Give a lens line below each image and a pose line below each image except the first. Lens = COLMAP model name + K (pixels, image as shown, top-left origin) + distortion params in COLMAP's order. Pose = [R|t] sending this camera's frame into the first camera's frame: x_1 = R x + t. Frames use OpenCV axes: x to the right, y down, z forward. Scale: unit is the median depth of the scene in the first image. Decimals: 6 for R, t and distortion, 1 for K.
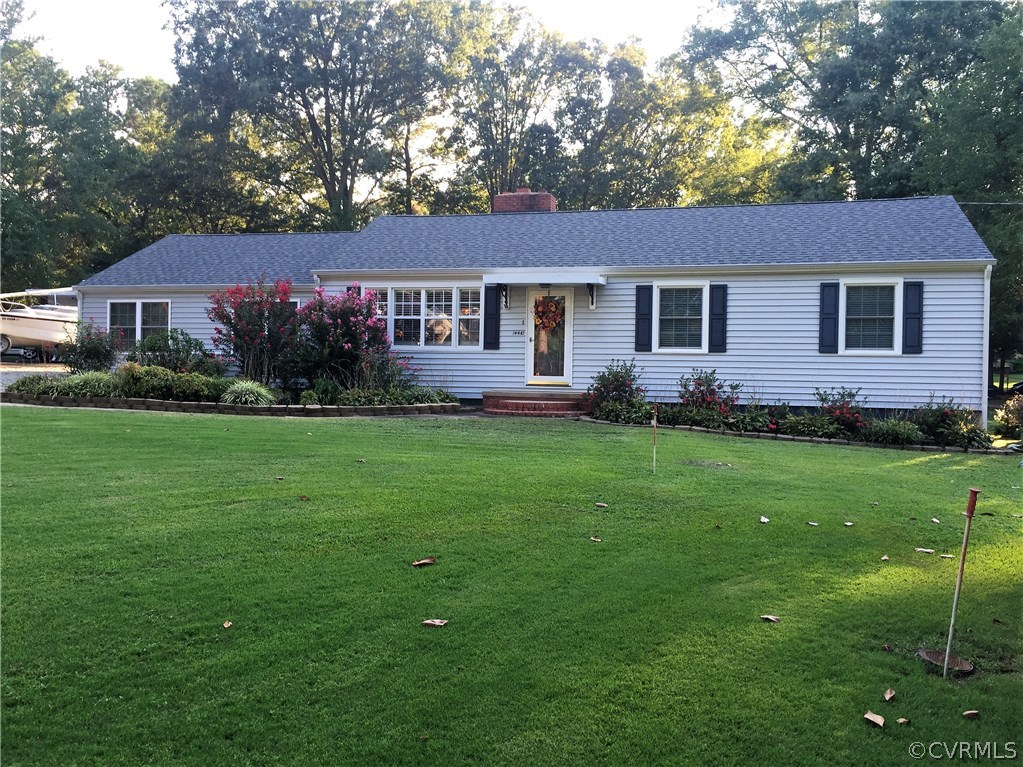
lens RADIAL K [[890.7, 0, 530.8], [0, 890.7, 381.2], [0, 0, 1]] dist [0.010664, -0.000804]
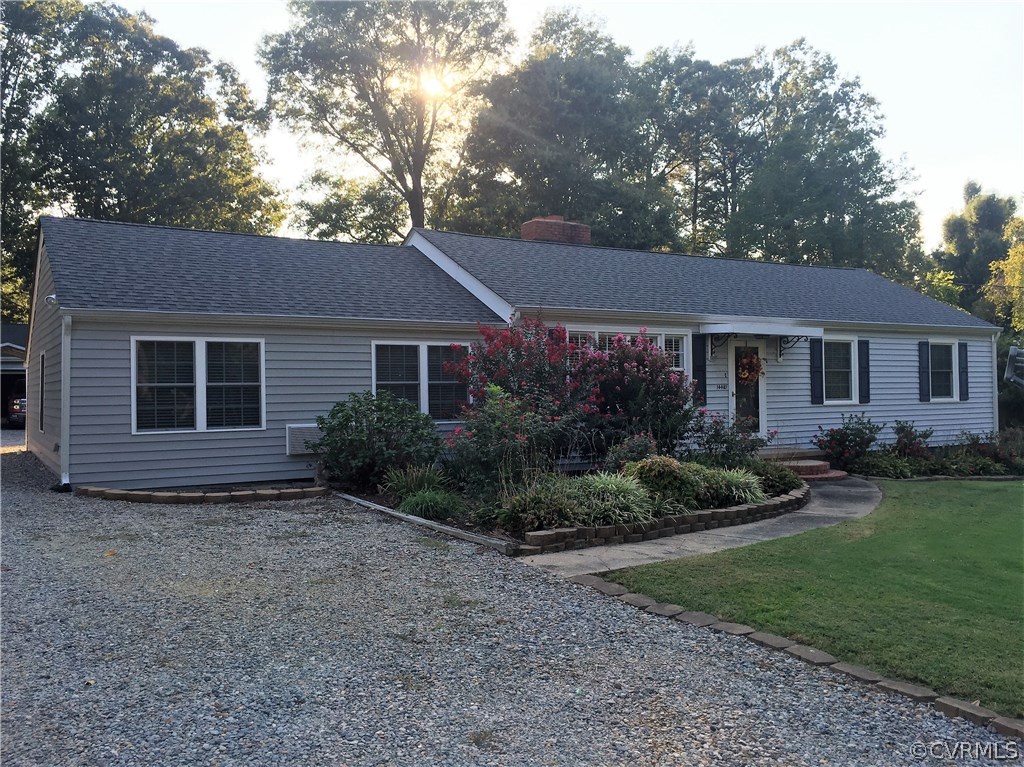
lens RADIAL K [[891.6, 0, 531.3], [0, 891.6, 381.2], [0, 0, 1]] dist [0.010664, -0.000804]
pose [[0.700368, -0.009083, 0.713724, -0.822044], [0.042114, 0.998703, -0.028616, -0.043875], [-0.712538, 0.050099, 0.699843, 0.523021]]
